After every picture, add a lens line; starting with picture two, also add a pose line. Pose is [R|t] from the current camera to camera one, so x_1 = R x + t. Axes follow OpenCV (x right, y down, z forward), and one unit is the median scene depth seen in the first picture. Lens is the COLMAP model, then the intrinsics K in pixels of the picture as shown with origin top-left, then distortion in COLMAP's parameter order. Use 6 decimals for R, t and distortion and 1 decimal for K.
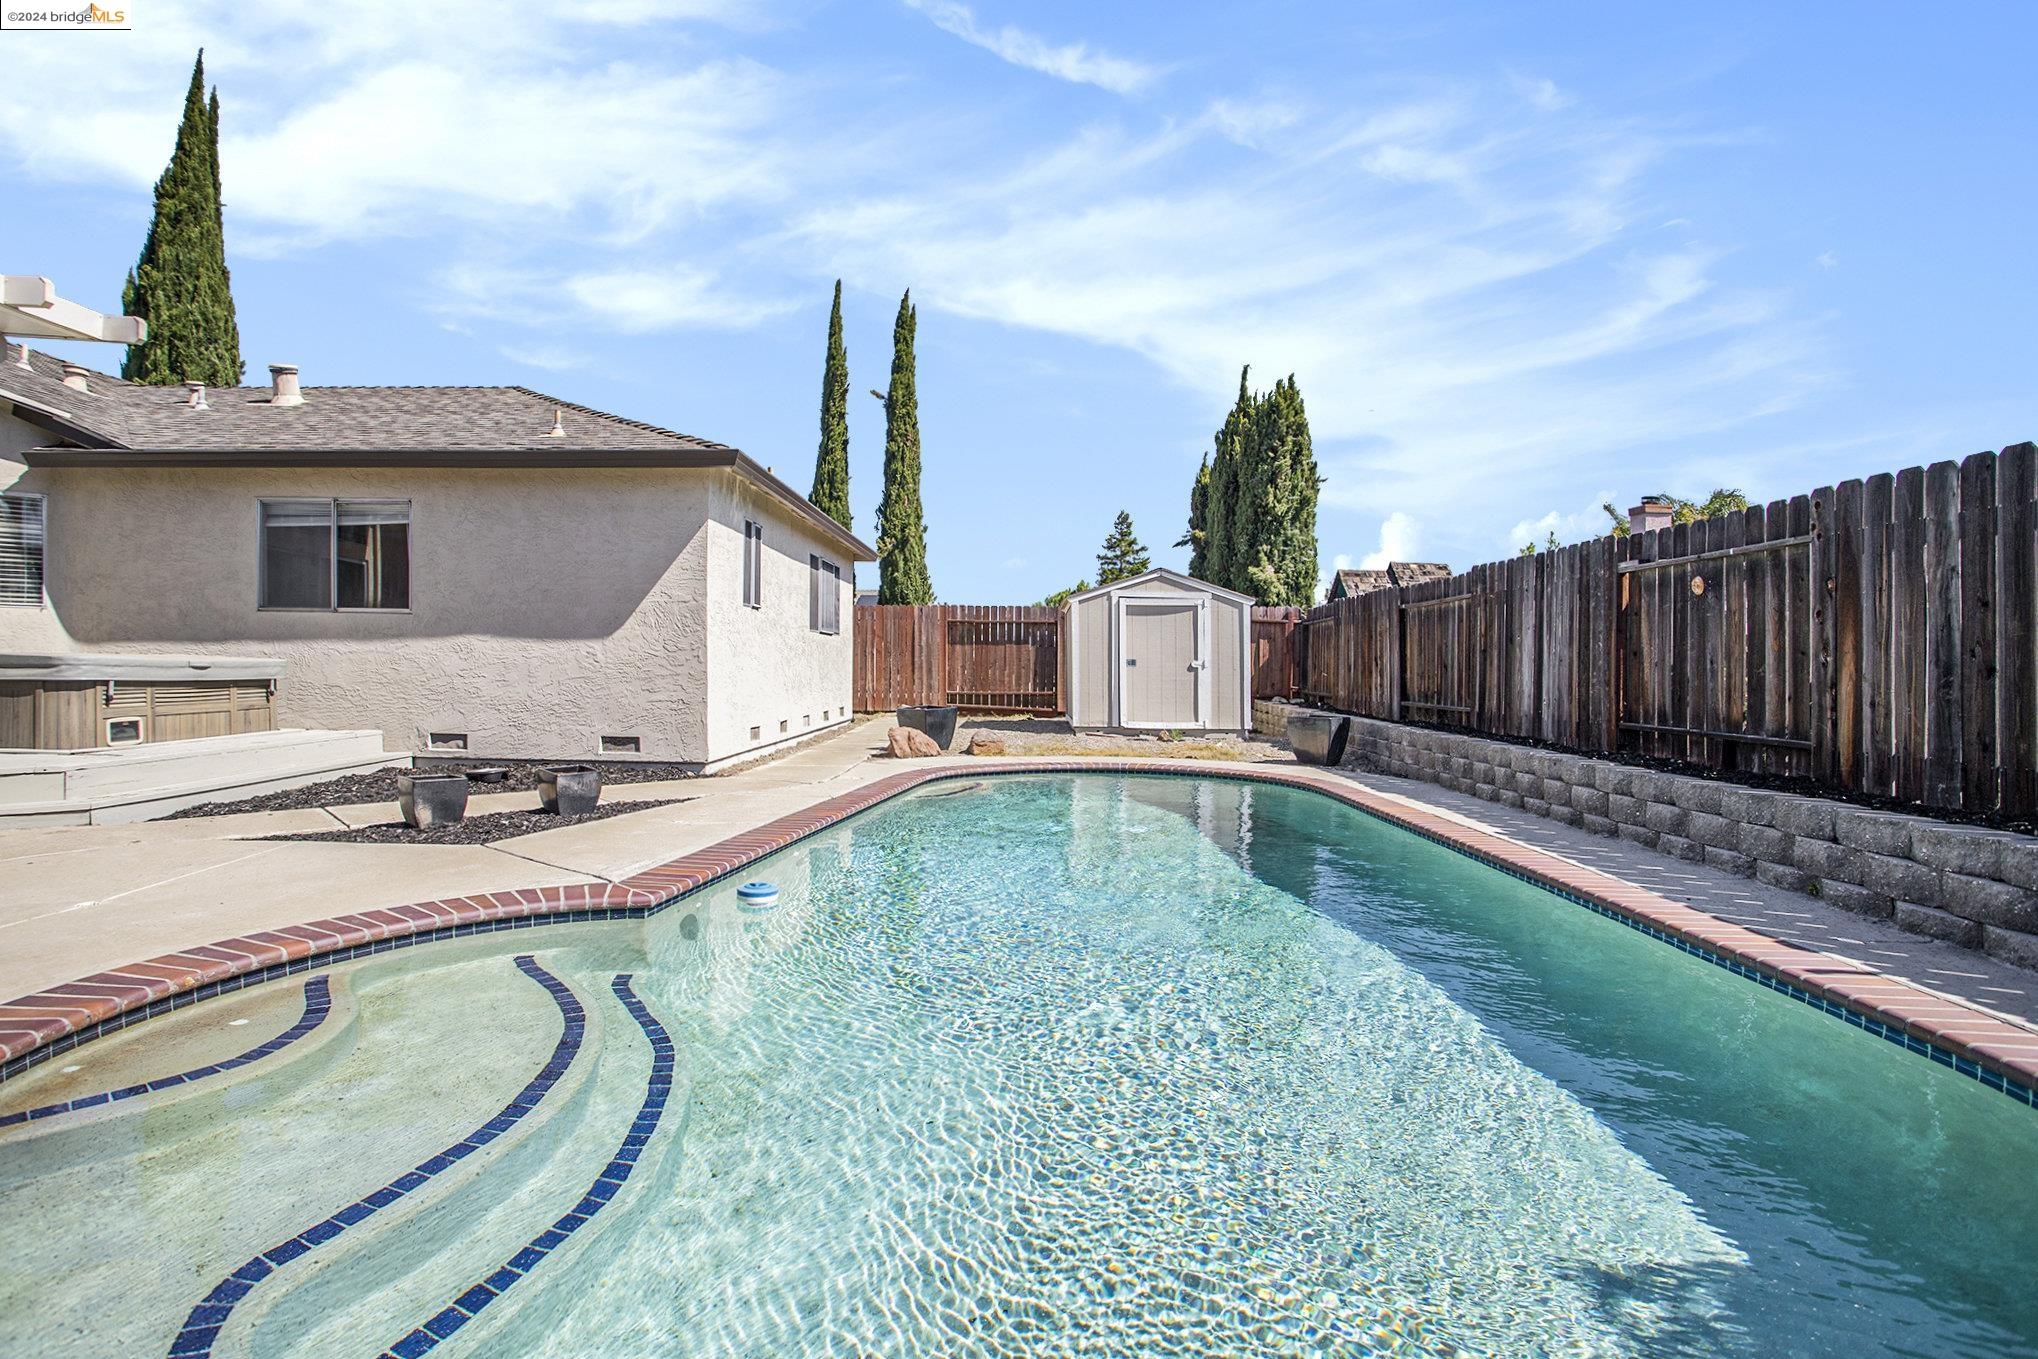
lens RADIAL K [[1011.1, 0, 1011.1], [0, 1011.1, 688.7], [0, 0, 1]] dist [-0.047978, 0.015550]
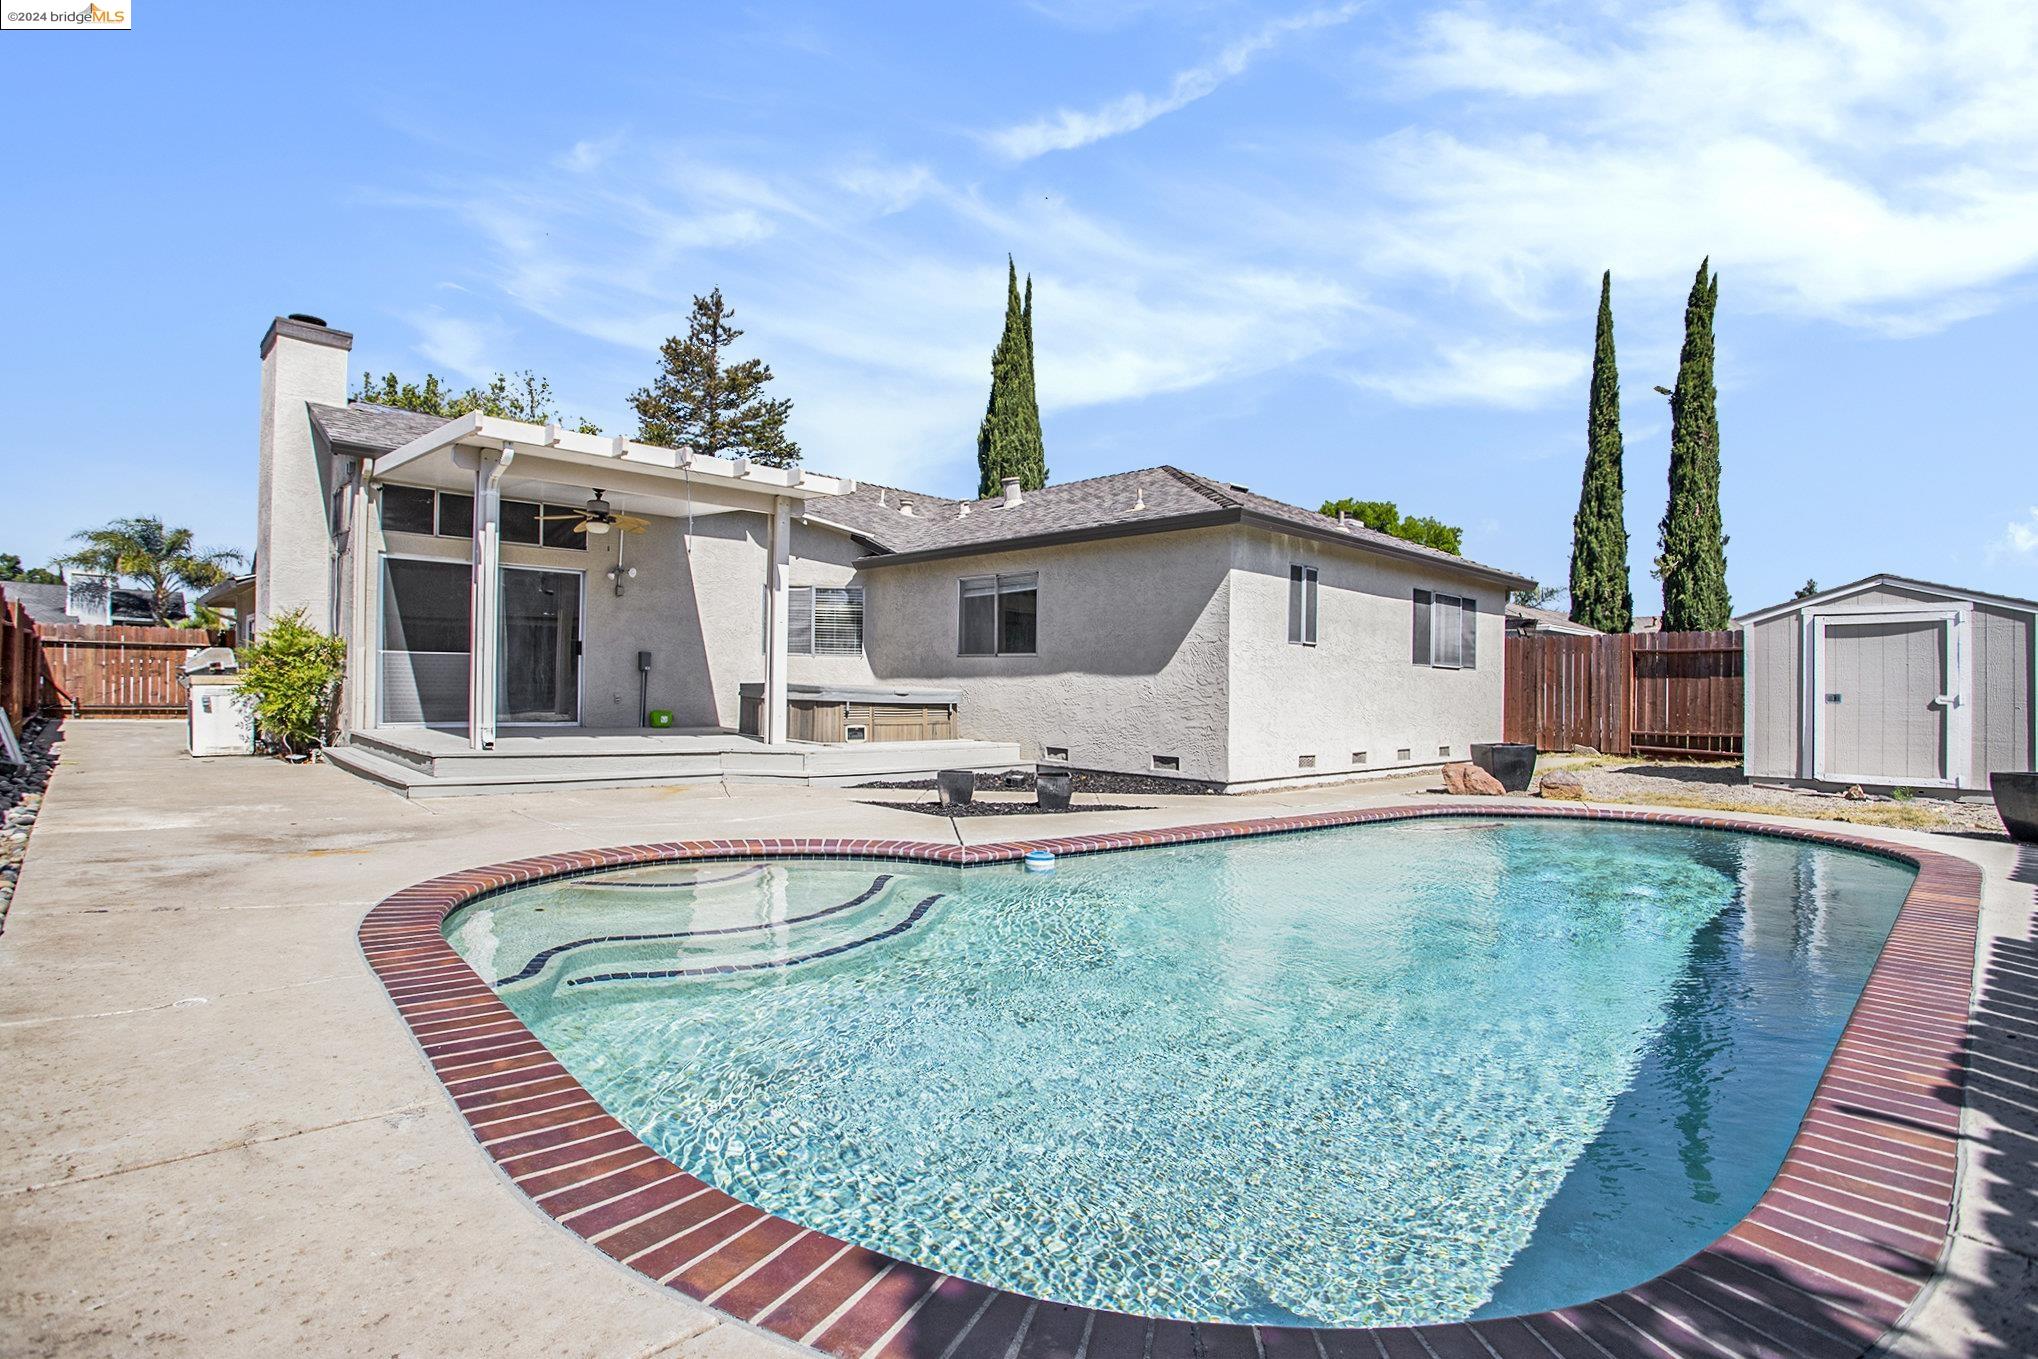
lens RADIAL K [[1011.1, 0, 1001.7], [0, 1011.1, 687.4], [0, 0, 1]] dist [-0.047978, 0.015550]
pose [[0.700144, -0.002233, -0.713999, 0.330930], [-0.024908, 0.999310, -0.027551, 0.004392], [0.713567, 0.037074, 0.699605, 0.018587]]
